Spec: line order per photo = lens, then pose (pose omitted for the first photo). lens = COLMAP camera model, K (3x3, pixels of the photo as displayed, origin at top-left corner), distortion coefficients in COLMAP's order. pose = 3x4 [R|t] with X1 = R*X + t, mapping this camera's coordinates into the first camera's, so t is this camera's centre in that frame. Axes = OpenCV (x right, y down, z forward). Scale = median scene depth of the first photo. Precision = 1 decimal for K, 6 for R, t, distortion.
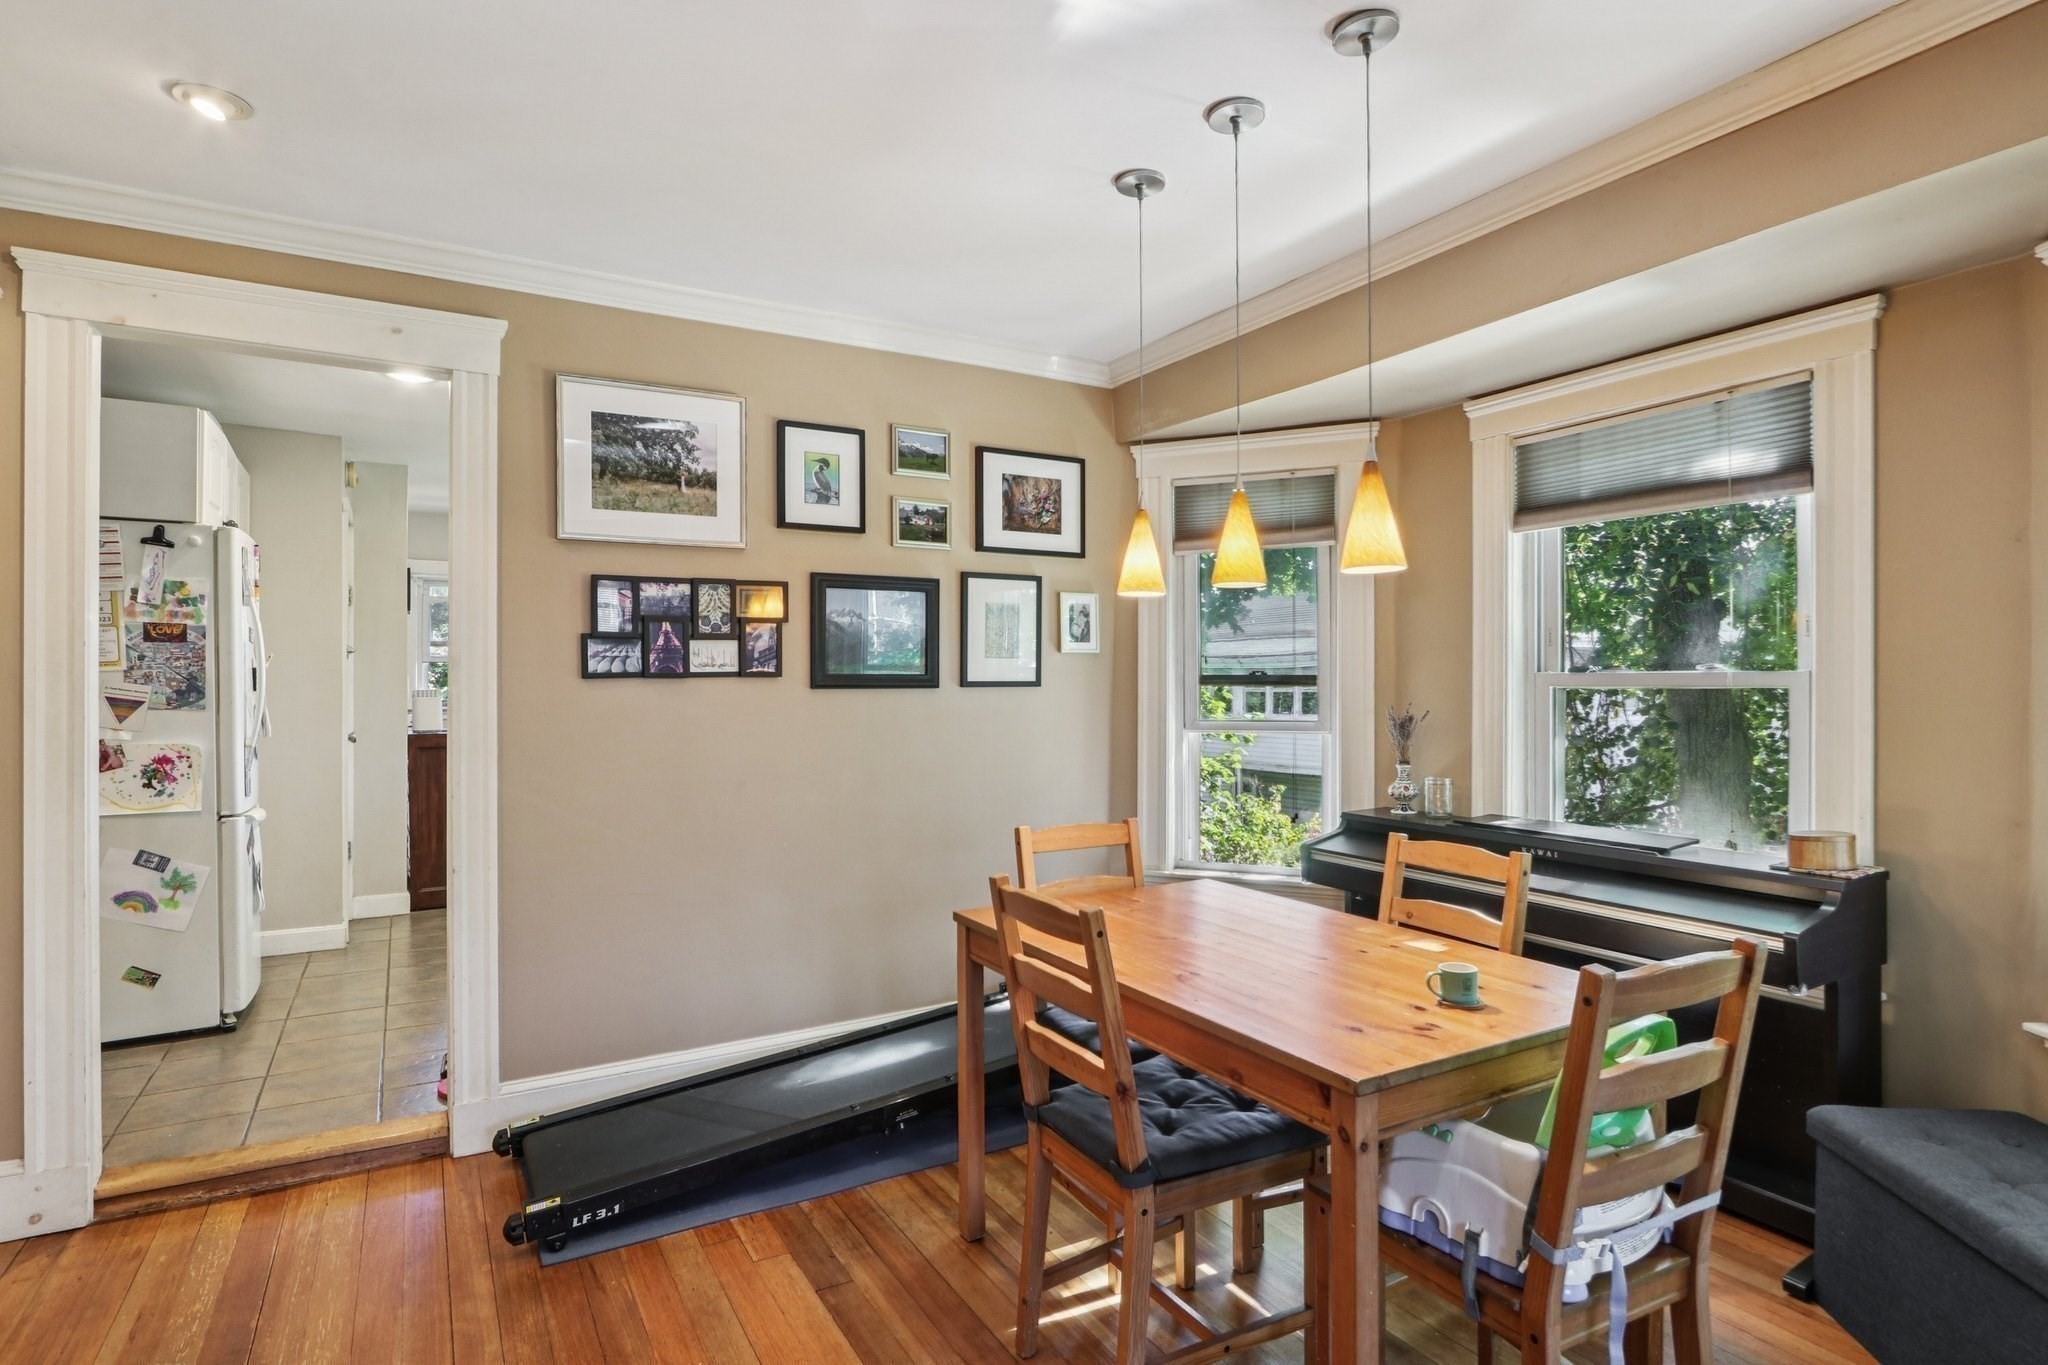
lens RADIAL K [[1088.0, 0, 1024.0], [0, 1088.0, 682.5], [0, 0, 1]] dist [-0.005373, -0.000946]
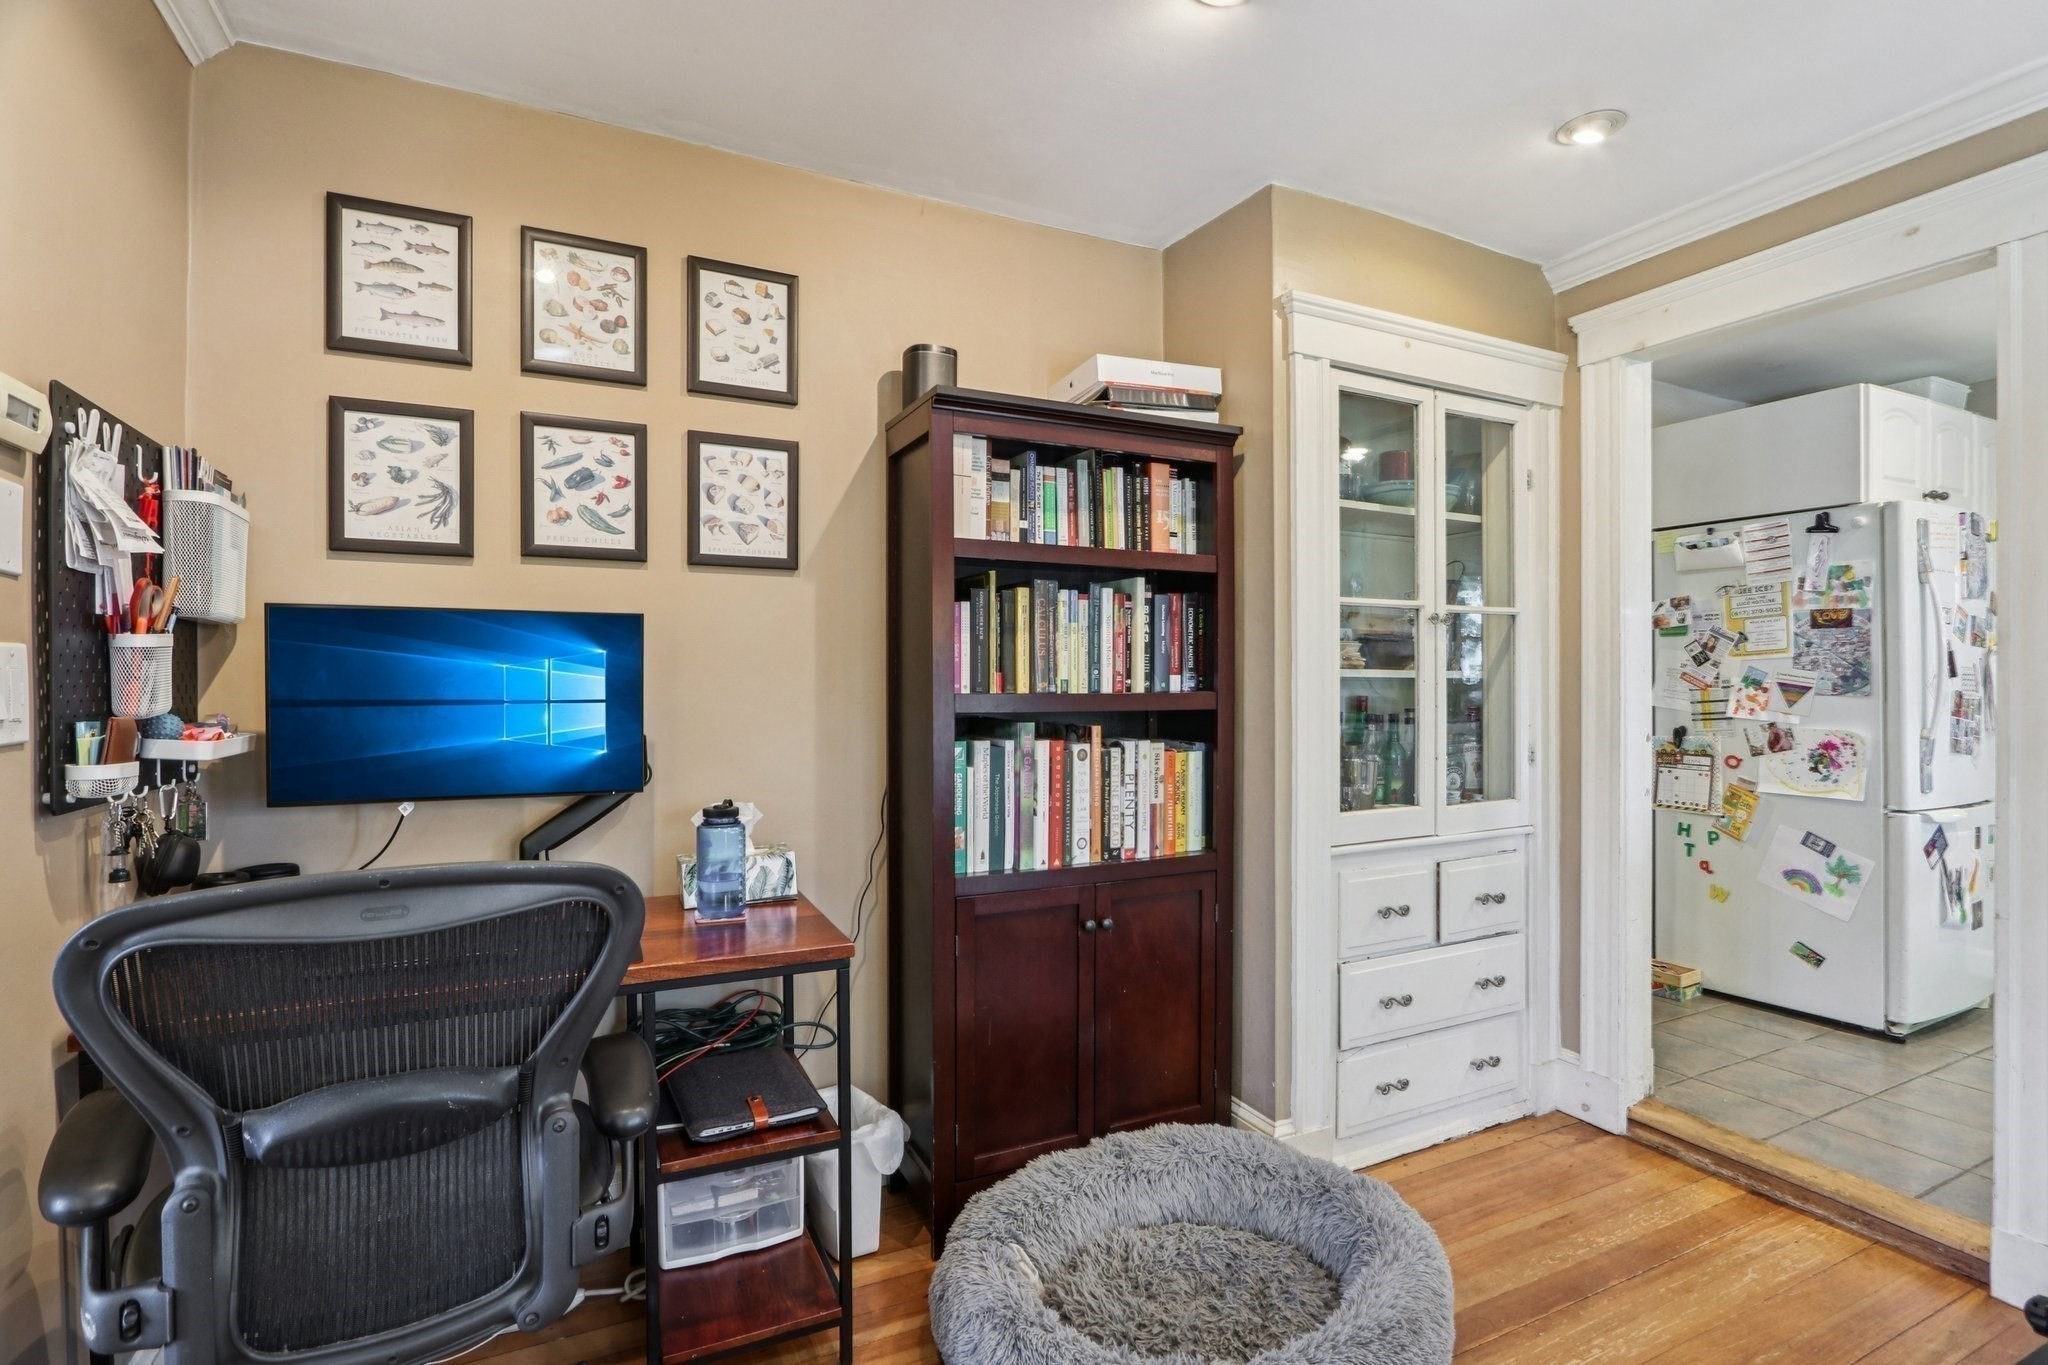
lens RADIAL K [[976.8, 0, 995.7], [0, 976.8, 683.1], [0, 0, 1]] dist [-0.004675, -0.000429]
pose [[-0.091122, 0.006593, -0.995818, 0.174248], [0.004870, 0.999969, 0.006175, 0.004300], [0.995828, -0.004287, -0.091151, 0.317220]]
